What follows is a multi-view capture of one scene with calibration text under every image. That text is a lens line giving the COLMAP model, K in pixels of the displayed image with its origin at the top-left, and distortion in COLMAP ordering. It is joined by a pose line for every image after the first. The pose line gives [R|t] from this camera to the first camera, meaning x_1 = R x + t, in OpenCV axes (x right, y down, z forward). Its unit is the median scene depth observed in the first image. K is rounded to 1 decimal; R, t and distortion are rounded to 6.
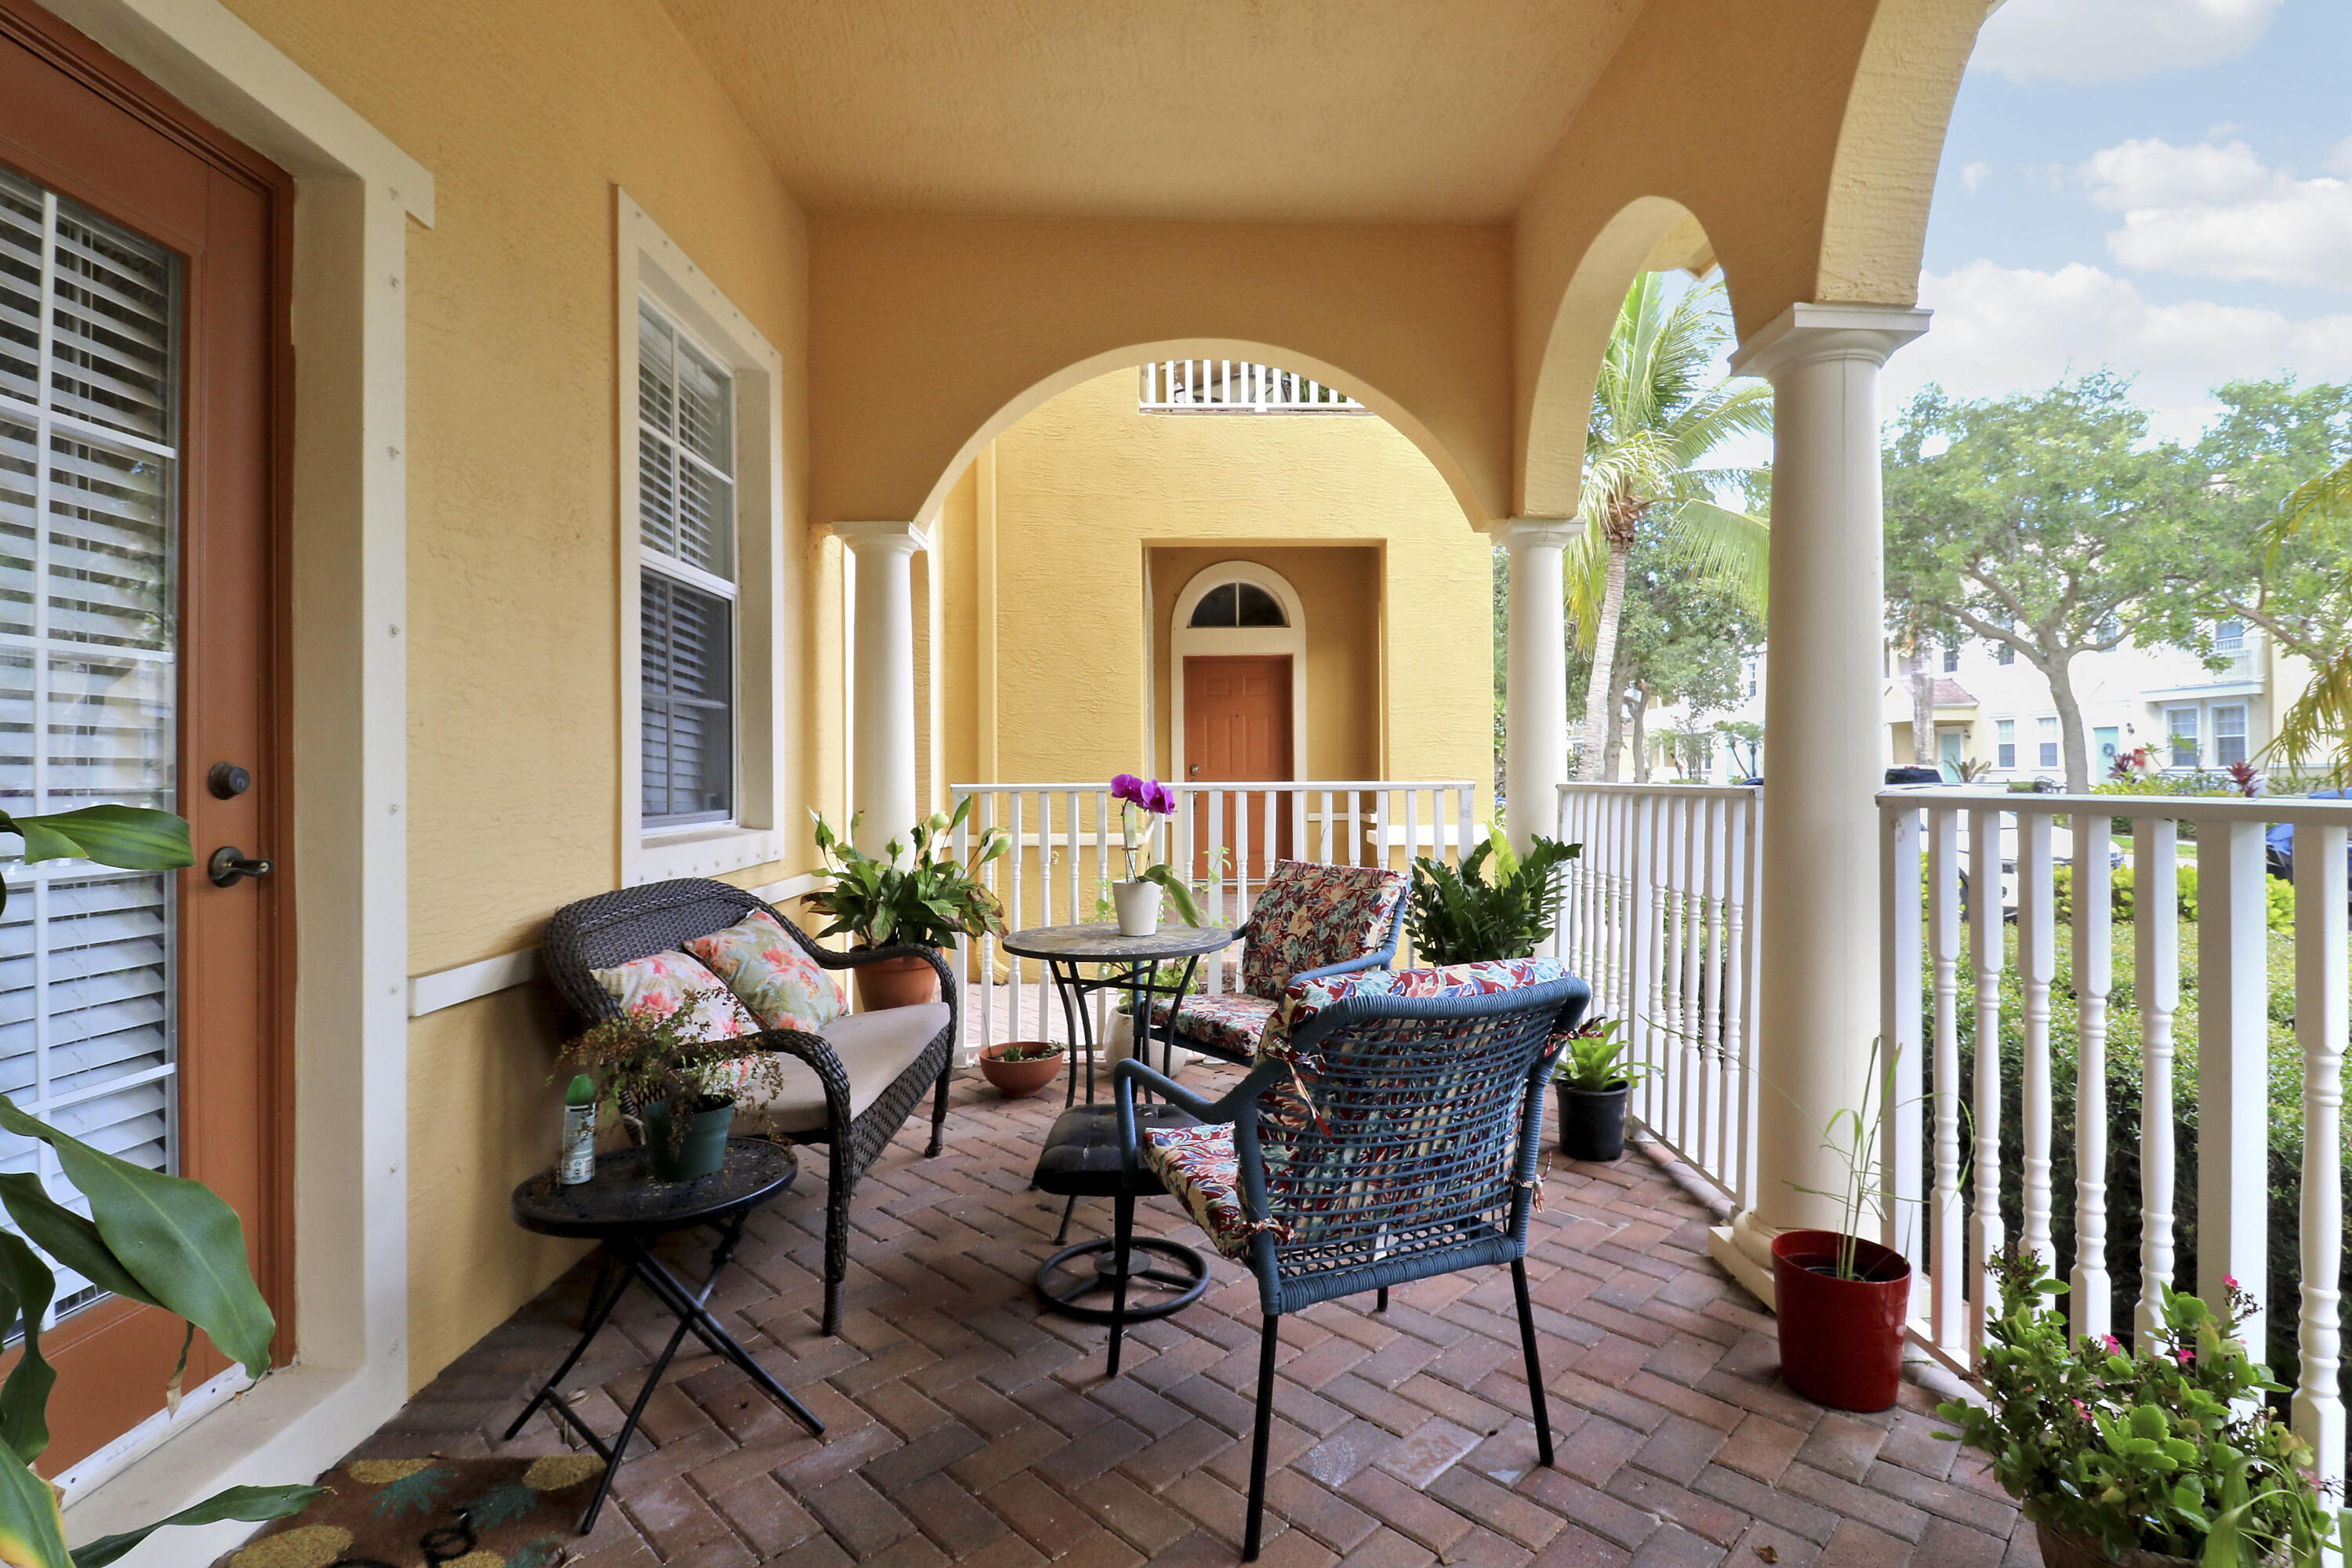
lens RADIAL K [[1116.1, 0, 1194.7], [0, 1116.1, 770.2], [0, 0, 1]] dist [0.008930, -0.012561]
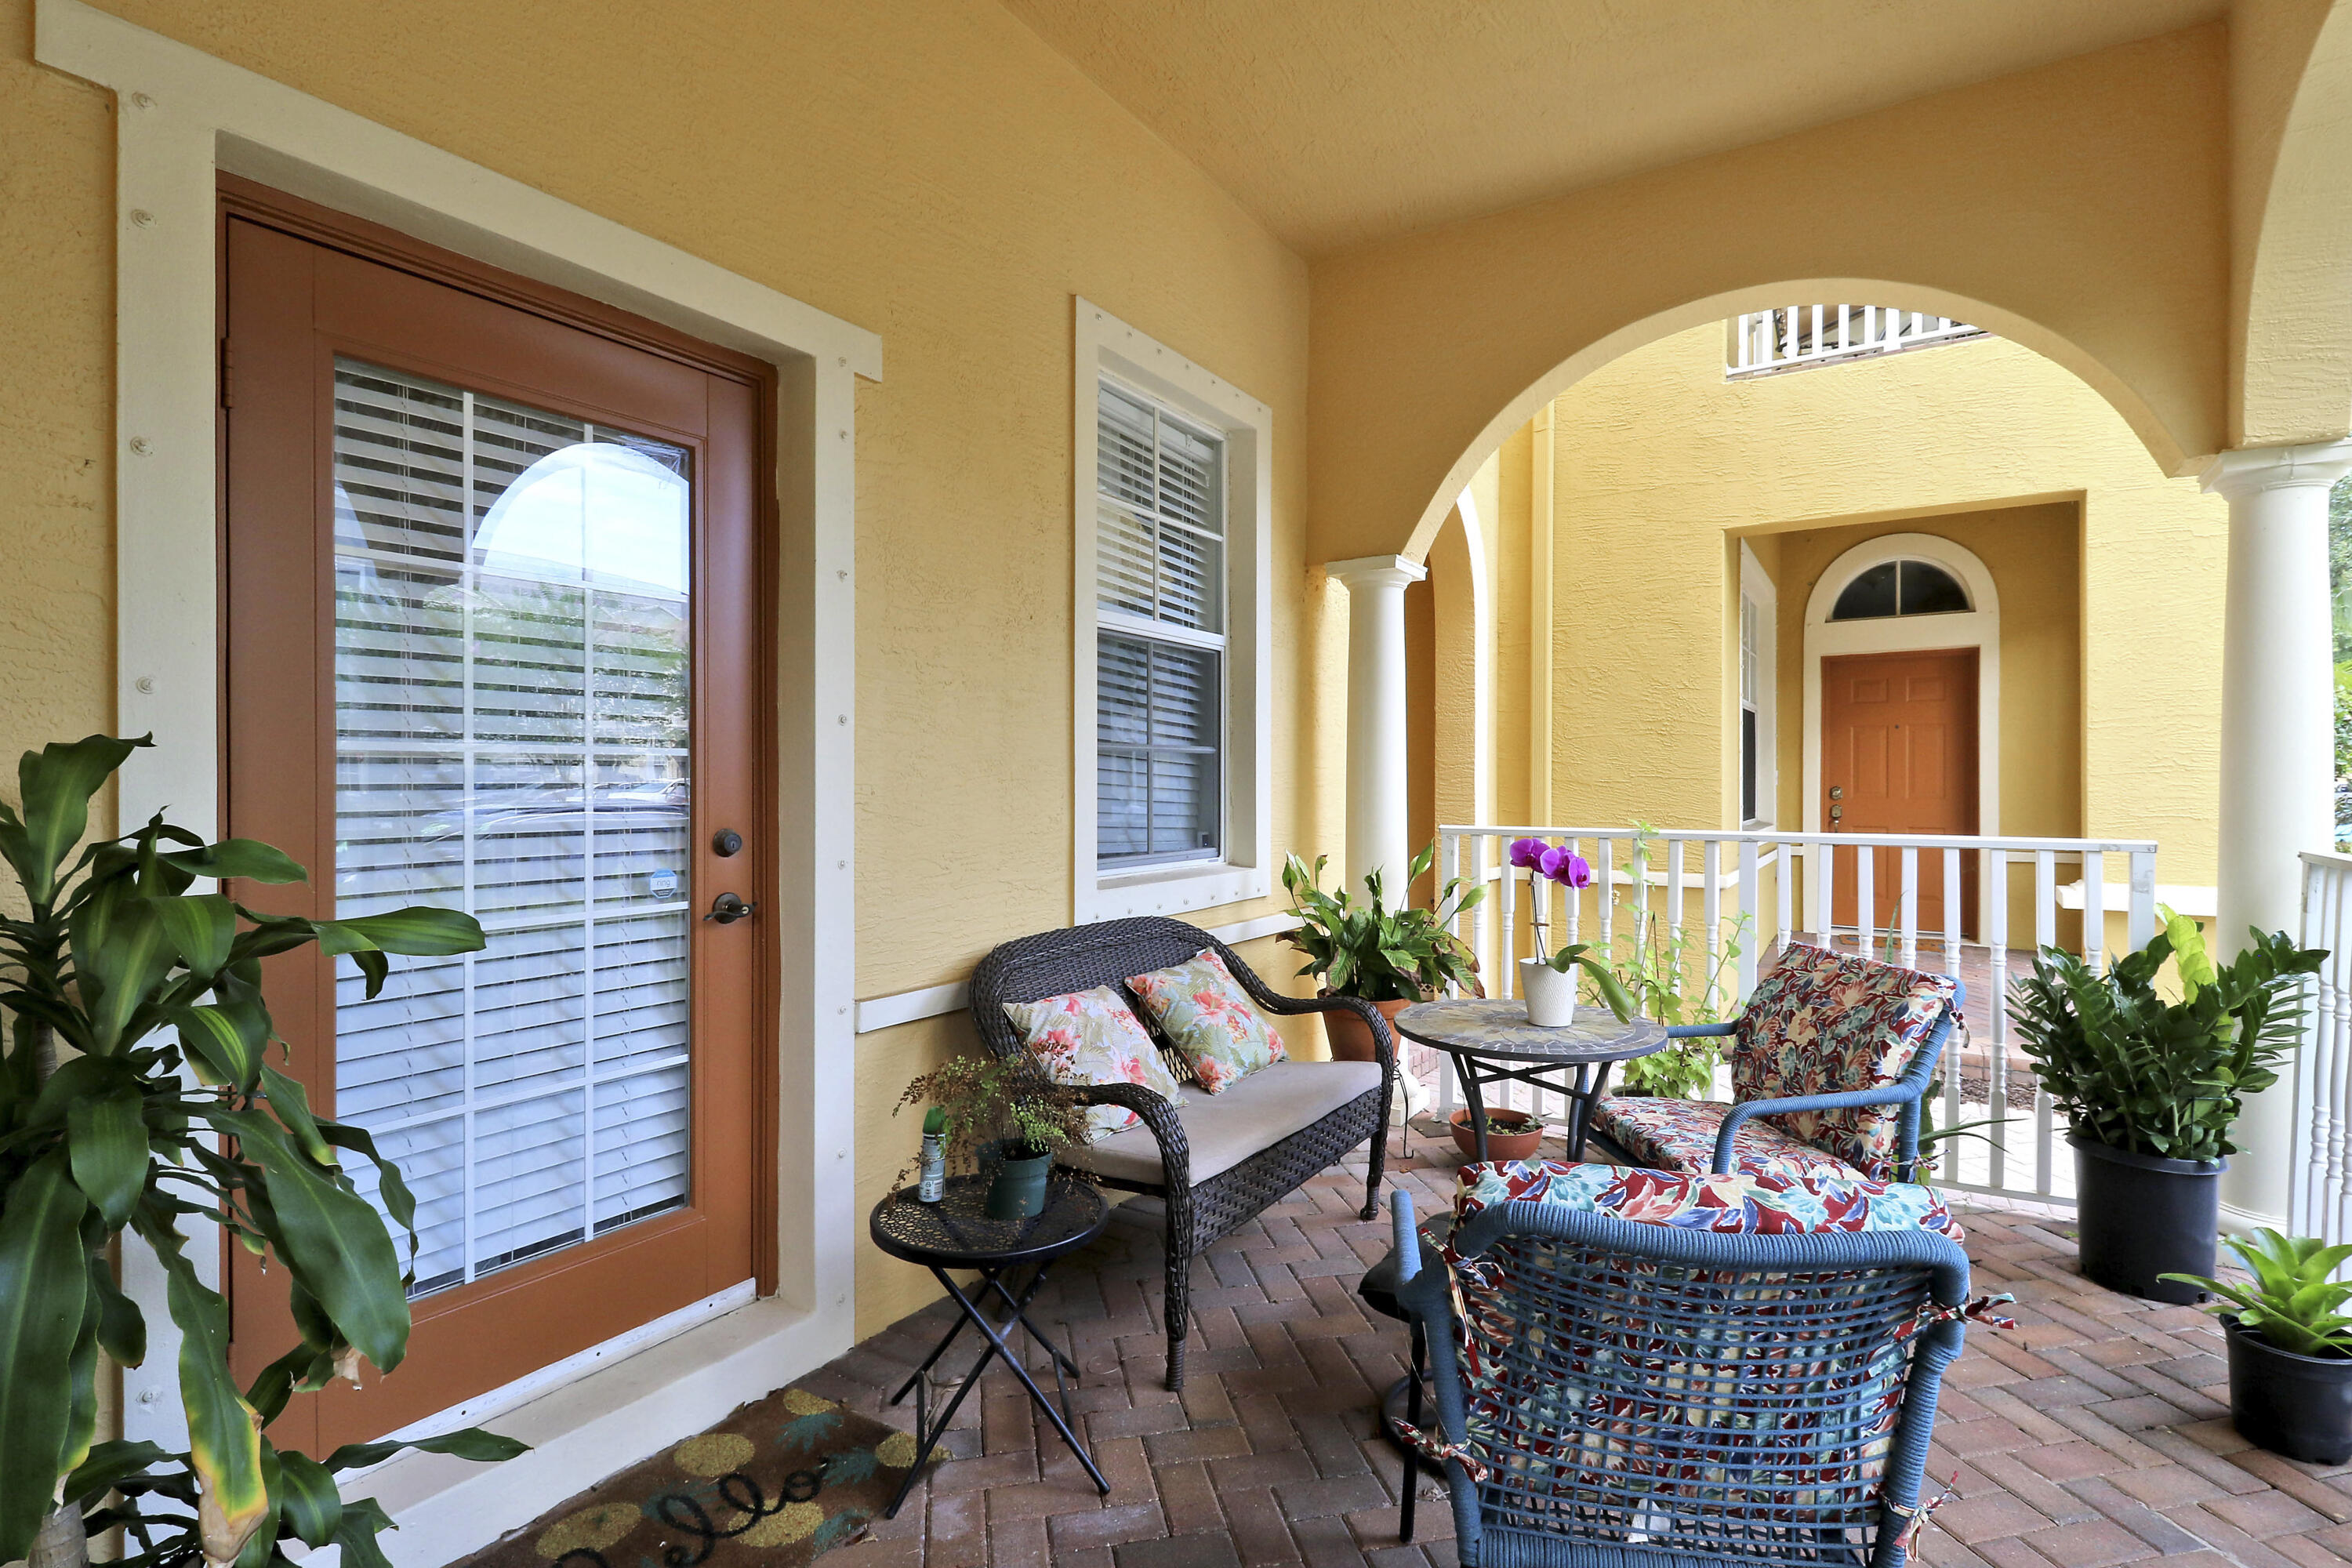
lens RADIAL K [[1116.1, 0, 1162.6], [0, 1116.1, 789.8], [0, 0, 1]] dist [0.008930, -0.012561]
pose [[0.827413, 0.005859, -0.561564, 0.176664], [0.000005, 0.999945, 0.010440, -0.039770], [0.561594, -0.008641, 0.827368, 0.117521]]
